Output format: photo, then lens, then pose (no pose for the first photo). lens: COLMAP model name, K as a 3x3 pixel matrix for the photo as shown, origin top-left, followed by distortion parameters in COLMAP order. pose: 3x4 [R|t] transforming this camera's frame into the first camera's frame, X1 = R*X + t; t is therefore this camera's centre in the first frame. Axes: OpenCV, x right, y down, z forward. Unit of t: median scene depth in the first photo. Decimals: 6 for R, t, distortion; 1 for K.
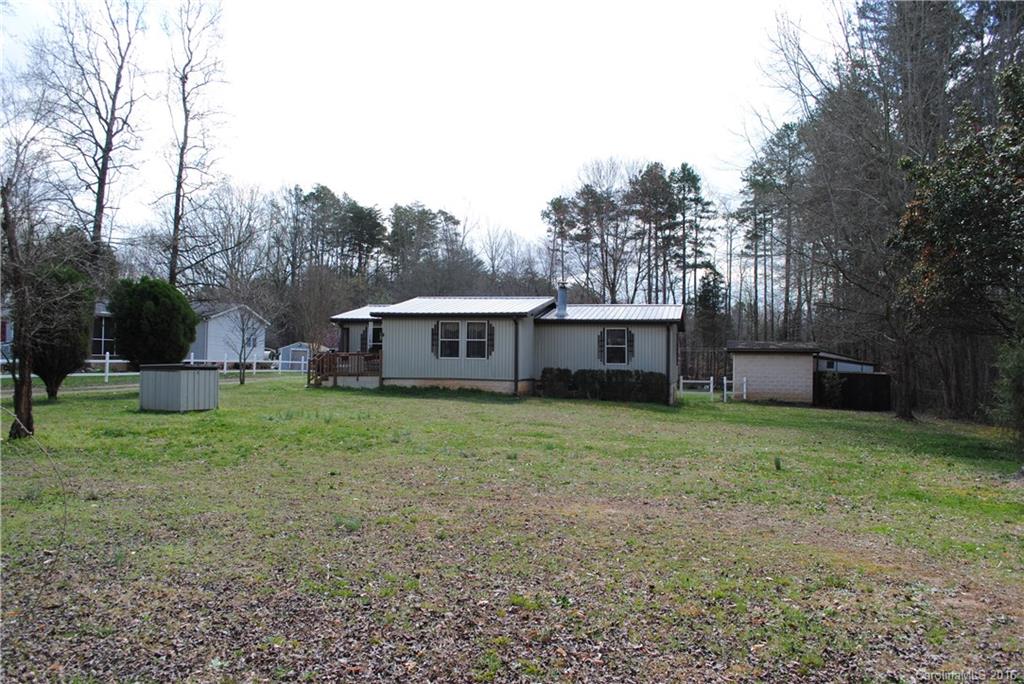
lens RADIAL K [[804.9, 0, 483.5], [0, 804.9, 311.5], [0, 0, 1]] dist [0.004537, 0.000987]
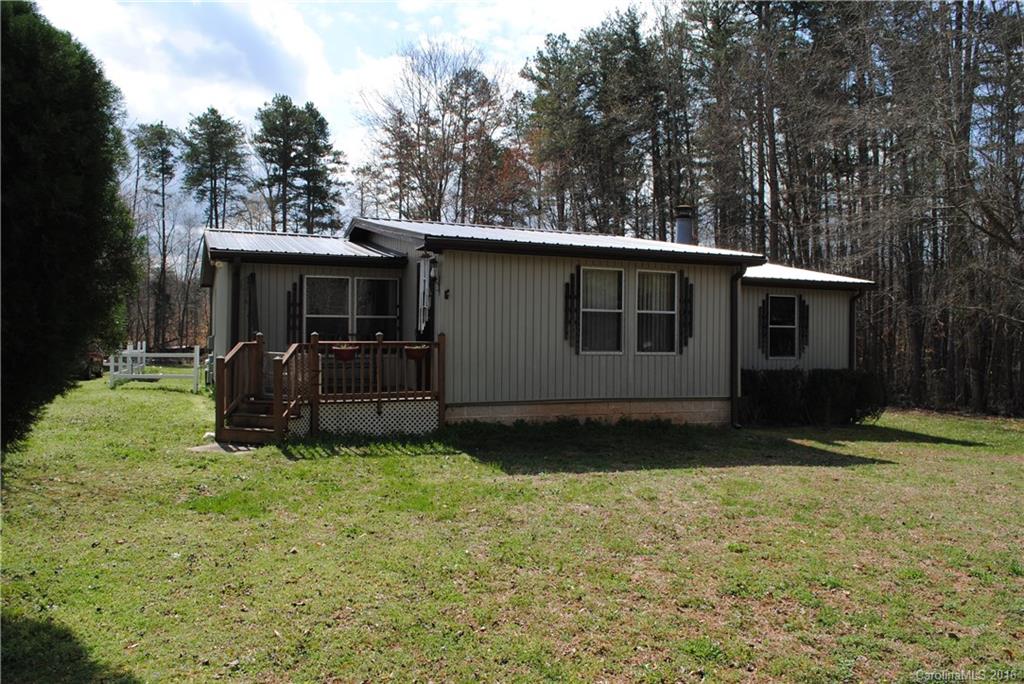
lens RADIAL K [[814.7, 0, 512.0], [0, 814.7, 342.0], [0, 0, 1]] dist [-0.080390, 0.002559]
pose [[0.794949, -0.007410, 0.606631, -0.339312], [-0.036826, 0.997492, 0.060441, 0.026752], [-0.605558, -0.070387, 0.792683, 0.664622]]
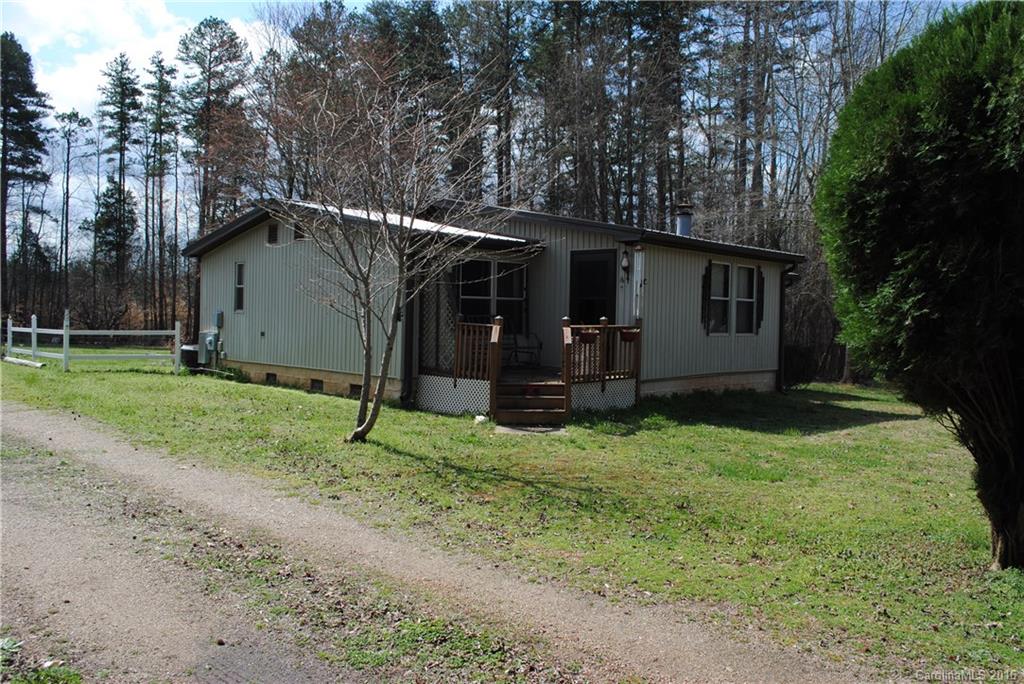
lens RADIAL K [[814.7, 0, 512.0], [0, 814.7, 342.0], [0, 0, 1]] dist [-0.080390, 0.002559]
pose [[0.484522, -0.034463, 0.874100, -0.545793], [-0.068319, 0.994681, 0.077087, 0.031316], [-0.872107, -0.097068, 0.479591, 0.845341]]
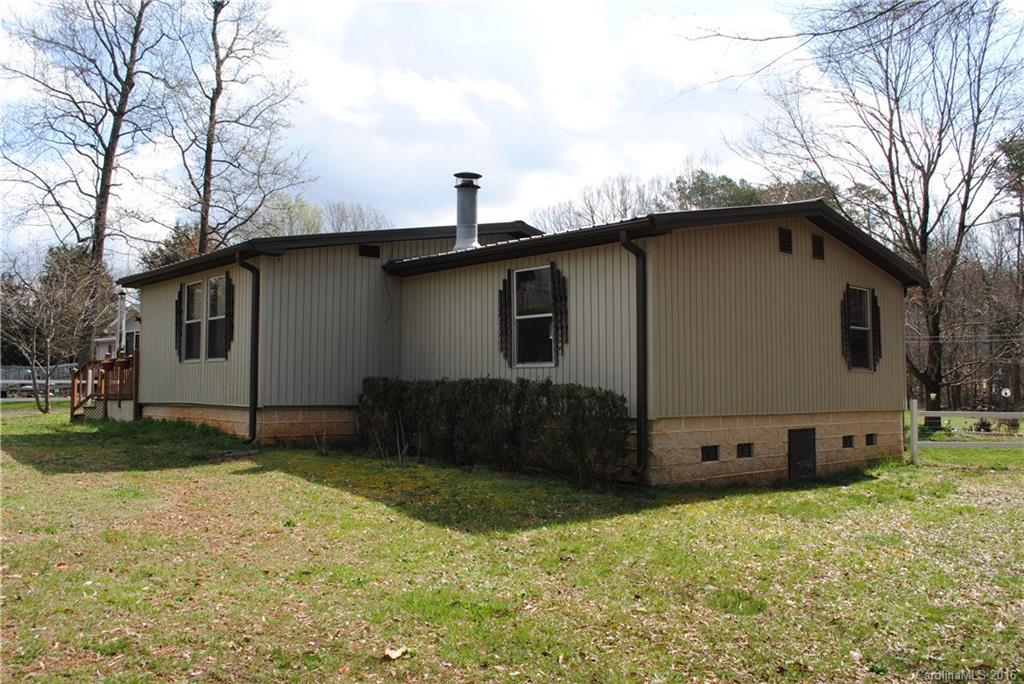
lens RADIAL K [[788.2, 0, 512.0], [0, 788.2, 342.0], [0, 0, 1]] dist [0.088465, 0.000251]
pose [[0.833377, -0.041993, -0.551107, 0.358018], [0.050648, 0.998716, 0.000489, 0.054853], [0.550379, -0.028320, 0.834434, 0.696316]]
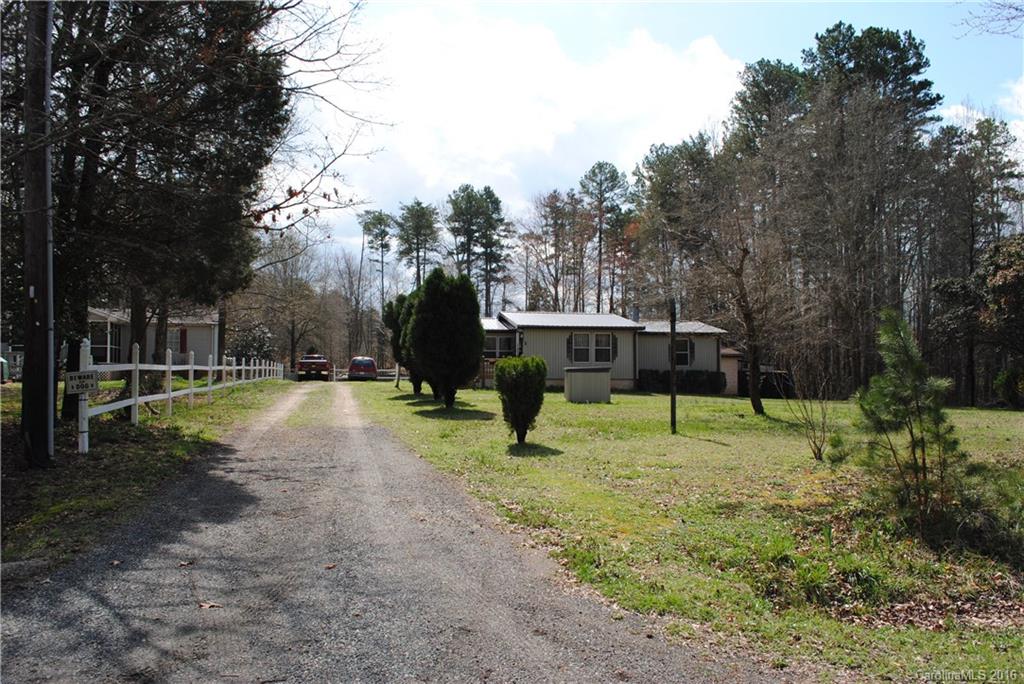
lens RADIAL K [[814.7, 0, 512.0], [0, 814.7, 342.0], [0, 0, 1]] dist [-0.080390, 0.002559]
pose [[0.907793, 0.002562, 0.419410, -0.653154], [-0.015550, 0.999499, 0.027550, -0.006417], [-0.419130, -0.031532, 0.907379, -0.096880]]
